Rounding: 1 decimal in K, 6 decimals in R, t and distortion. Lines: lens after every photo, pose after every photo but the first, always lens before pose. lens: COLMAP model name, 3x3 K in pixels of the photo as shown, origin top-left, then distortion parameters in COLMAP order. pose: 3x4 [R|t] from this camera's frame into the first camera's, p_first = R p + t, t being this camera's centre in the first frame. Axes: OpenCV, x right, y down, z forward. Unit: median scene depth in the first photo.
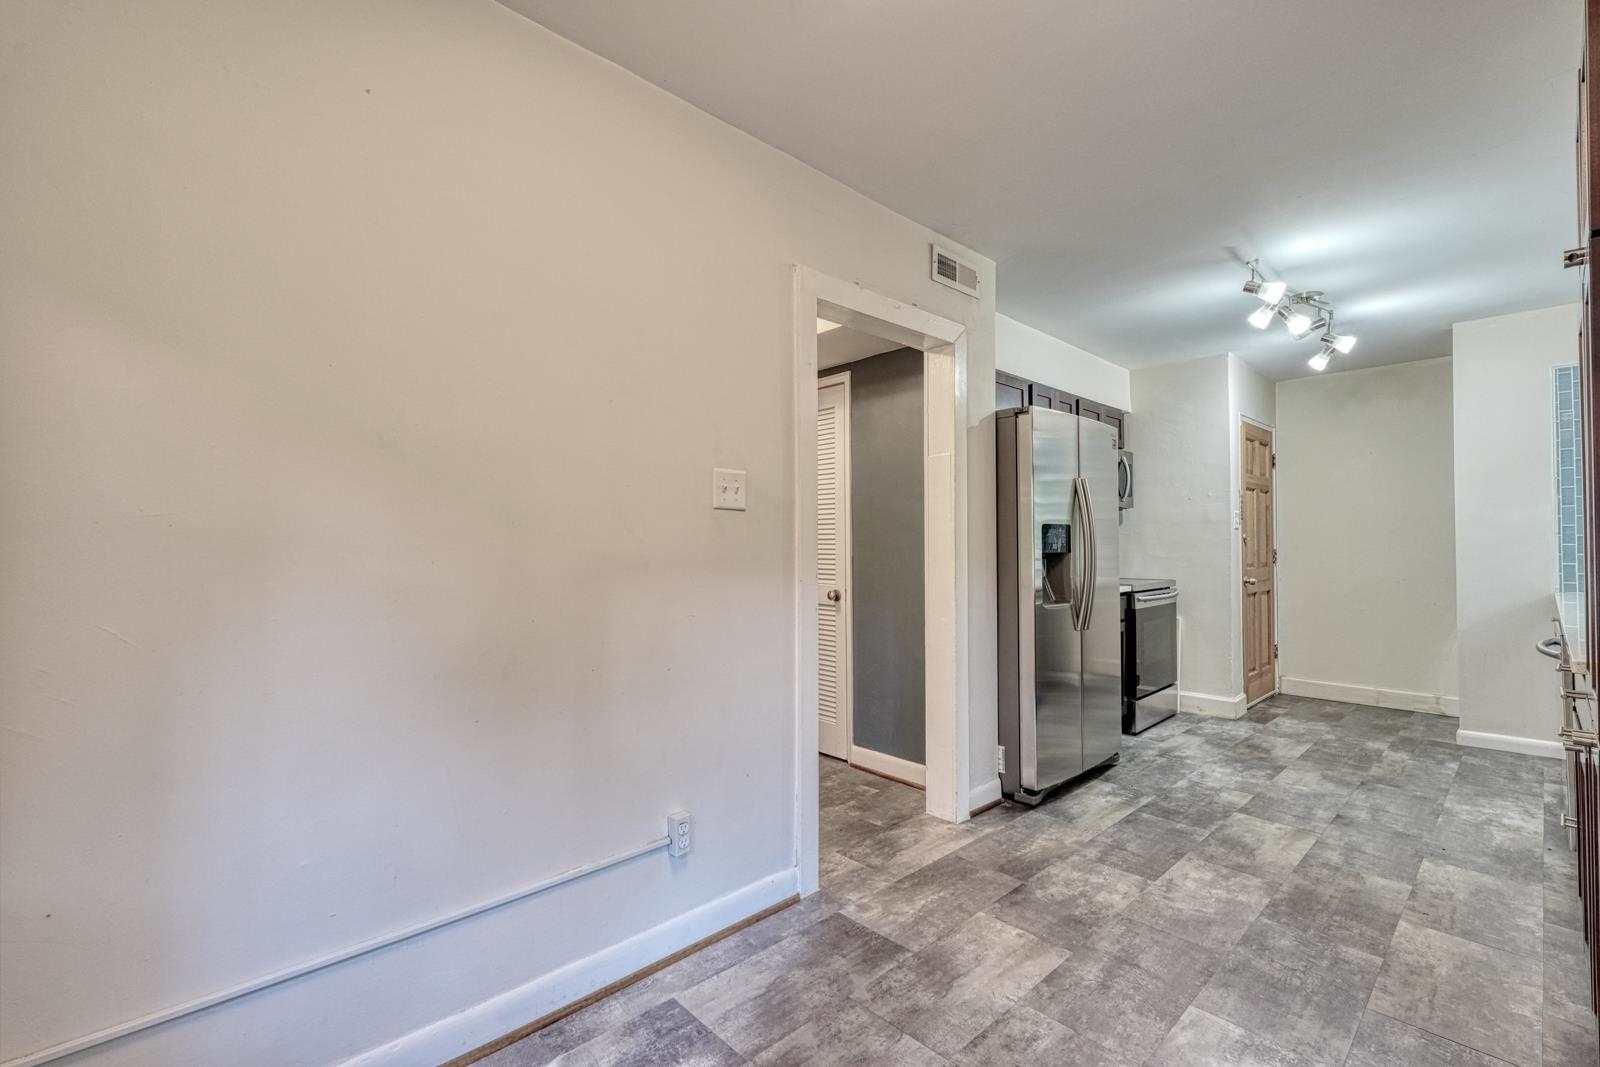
lens RADIAL K [[698.7, 0, 803.4], [0, 698.7, 533.1], [0, 0, 1]] dist [0.000936, -0.000100]
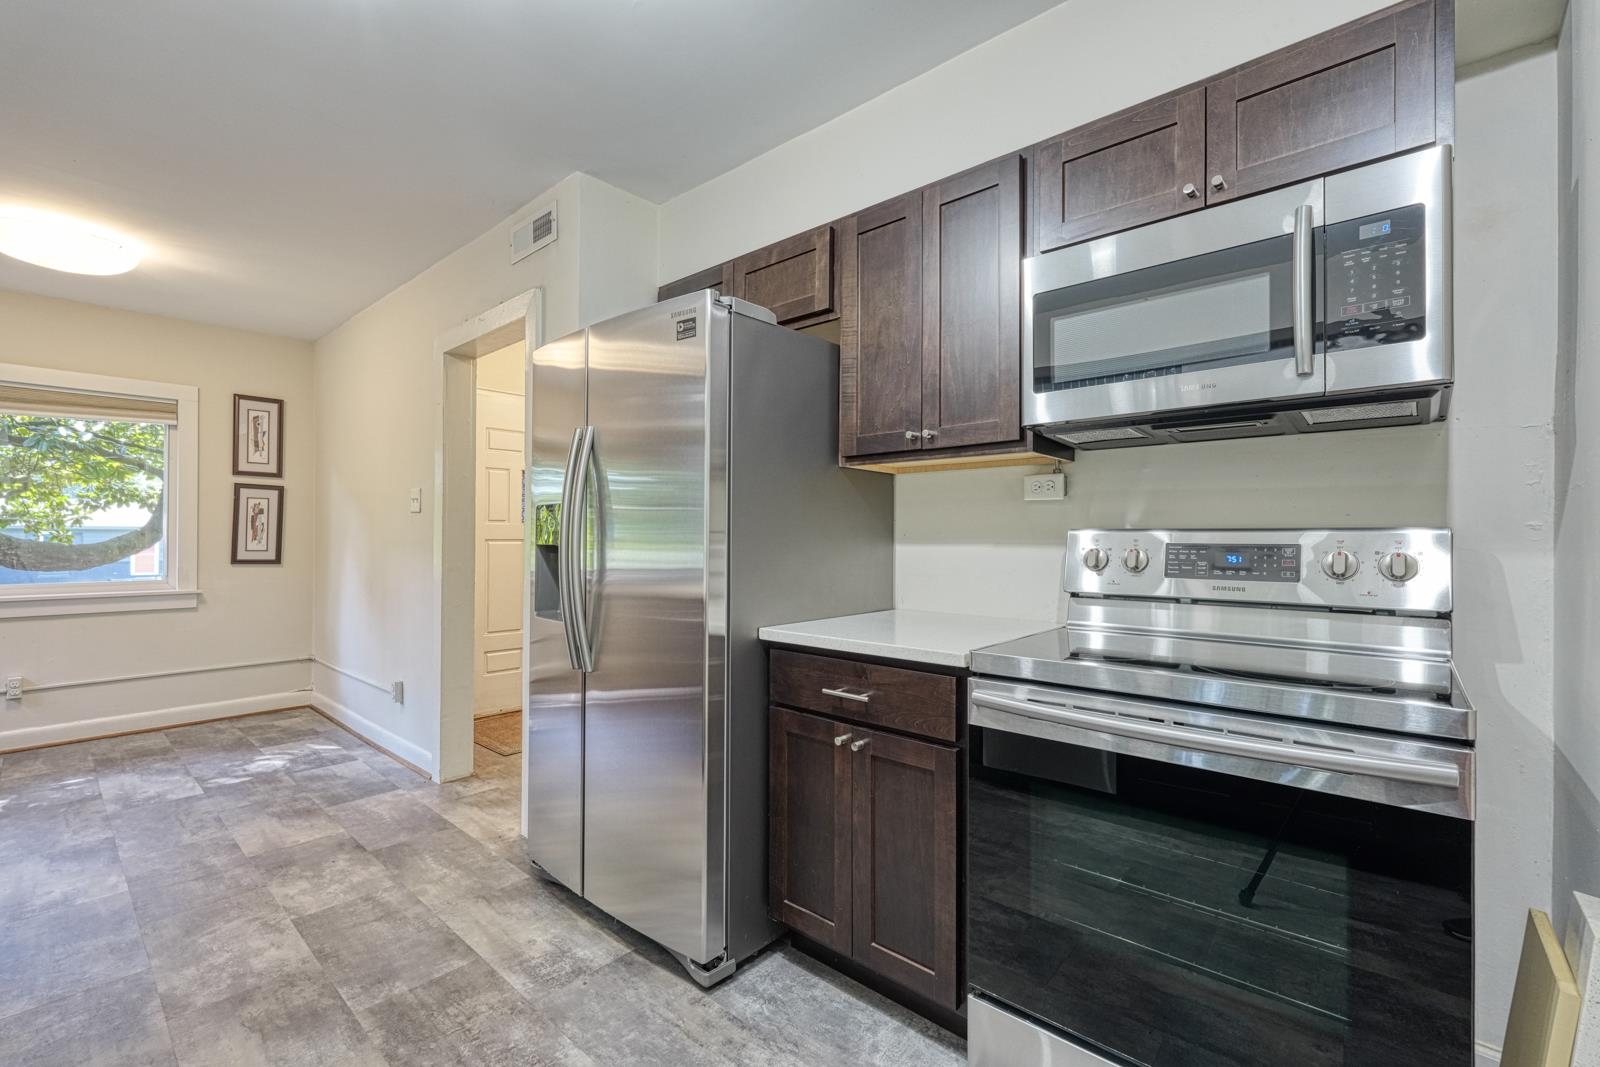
lens RADIAL K [[698.7, 0, 803.4], [0, 698.7, 533.1], [0, 0, 1]] dist [0.000936, -0.000100]
pose [[0.079999, -0.005430, -0.996780, 1.386859], [0.012283, 0.999915, -0.004461, 0.028484], [0.996719, -0.011887, 0.080059, 1.532549]]
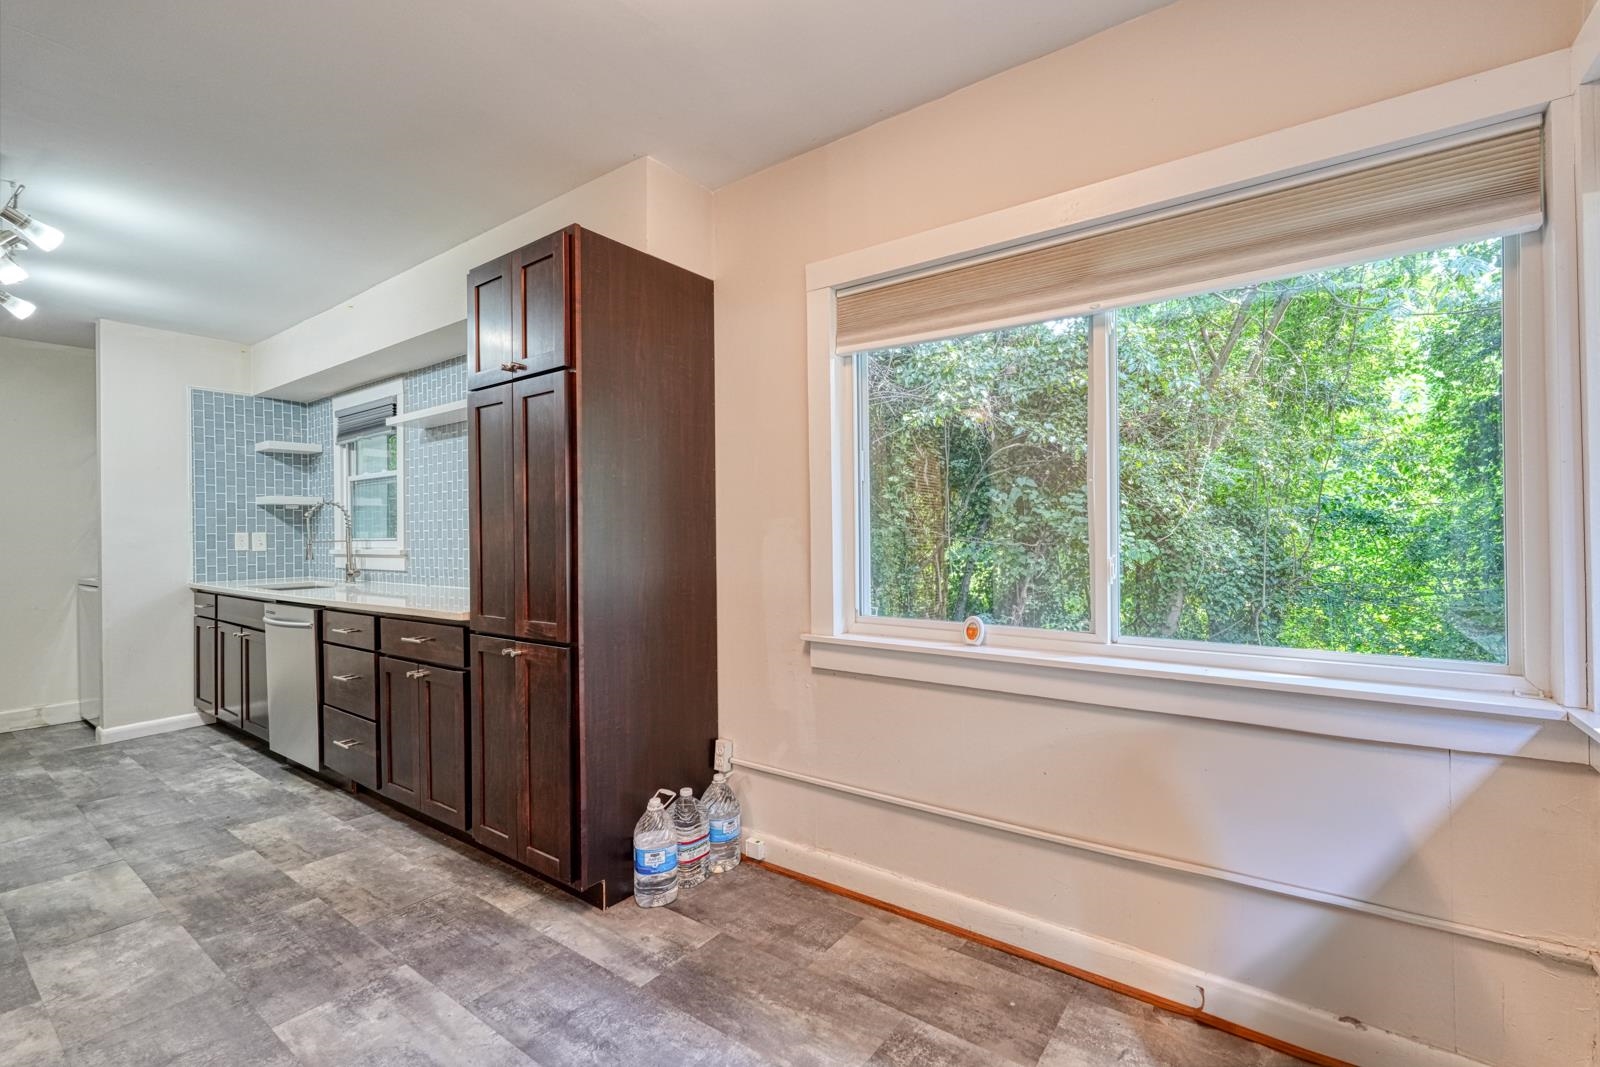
lens RADIAL K [[698.7, 0, 803.4], [0, 698.7, 533.1], [0, 0, 1]] dist [0.000936, -0.000100]
pose [[-0.181828, 0.001617, 0.983329, -0.364733], [-0.002461, 0.999995, -0.002100, 0.003343], [-0.983327, -0.002801, -0.181823, 0.334197]]
